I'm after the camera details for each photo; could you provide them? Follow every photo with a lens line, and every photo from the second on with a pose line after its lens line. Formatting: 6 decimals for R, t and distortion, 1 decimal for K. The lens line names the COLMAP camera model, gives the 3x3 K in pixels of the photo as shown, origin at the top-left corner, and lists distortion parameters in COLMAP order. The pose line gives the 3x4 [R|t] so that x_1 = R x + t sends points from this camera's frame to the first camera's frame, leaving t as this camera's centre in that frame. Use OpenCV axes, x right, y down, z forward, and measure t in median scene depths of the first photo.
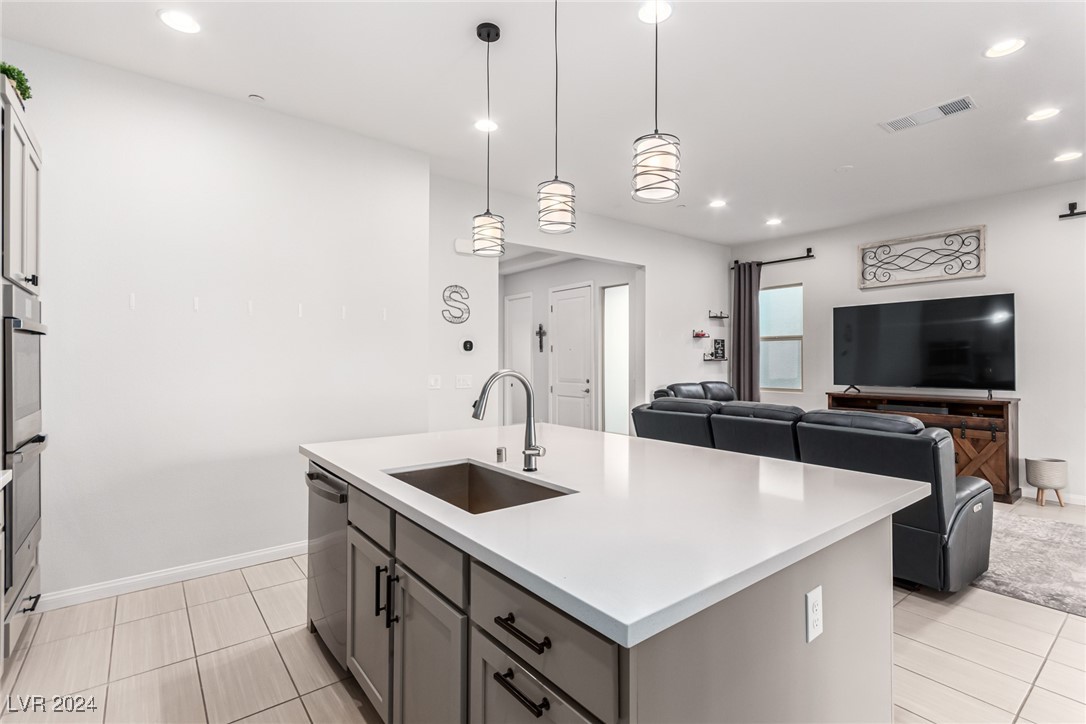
lens RADIAL K [[508.2, 0, 552.9], [0, 508.2, 355.3], [0, 0, 1]] dist [0.007037, -0.000679]
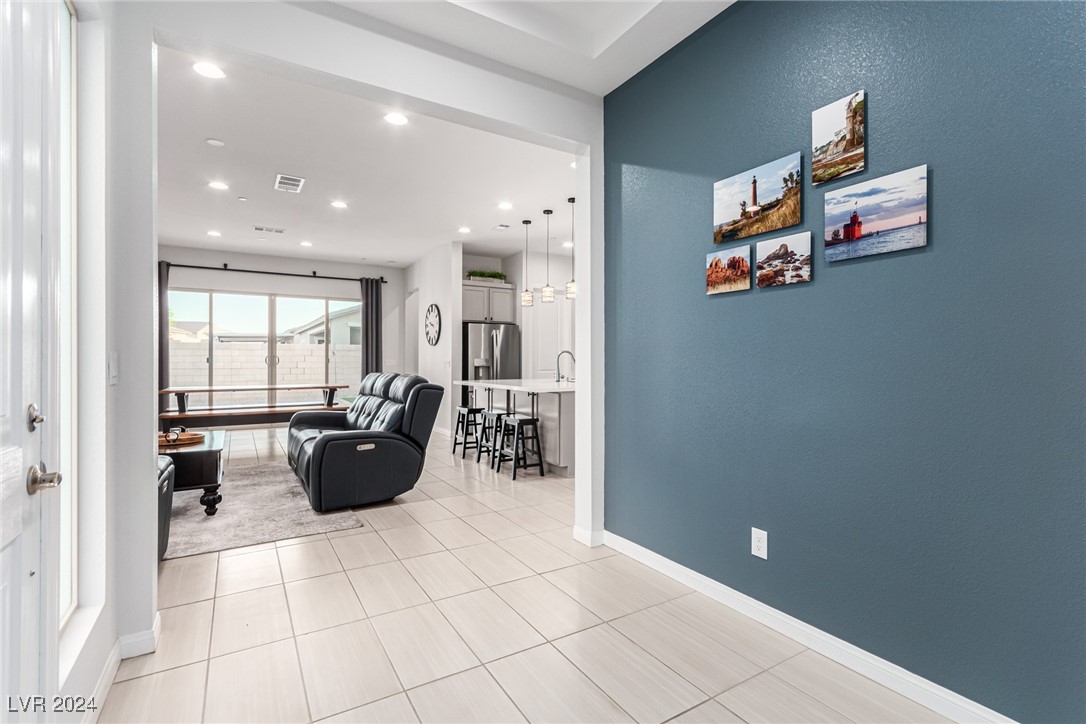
lens RADIAL K [[508.2, 0, 552.5], [0, 508.2, 354.9], [0, 0, 1]] dist [0.007037, -0.000679]
pose [[-0.992767, 0.002111, 0.120040, -0.144447], [-0.000297, 0.999799, -0.020035, 0.043996], [-0.120058, -0.019925, -0.992567, 1.510902]]
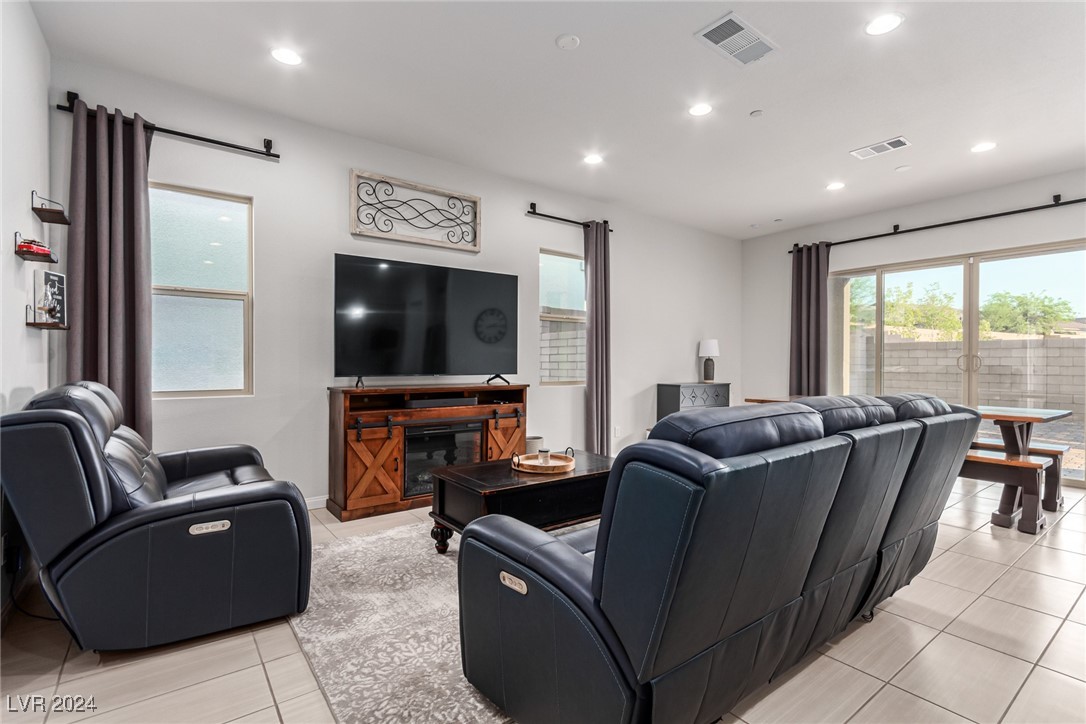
lens RADIAL K [[508.2, 0, 555.4], [0, 508.2, 361.3], [0, 0, 1]] dist [0.007037, -0.000679]
pose [[0.016944, 0.000112, 0.999856, -0.074011], [-0.014293, 0.999898, 0.000130, 0.038400], [-0.999754, -0.014293, 0.016944, 0.802964]]
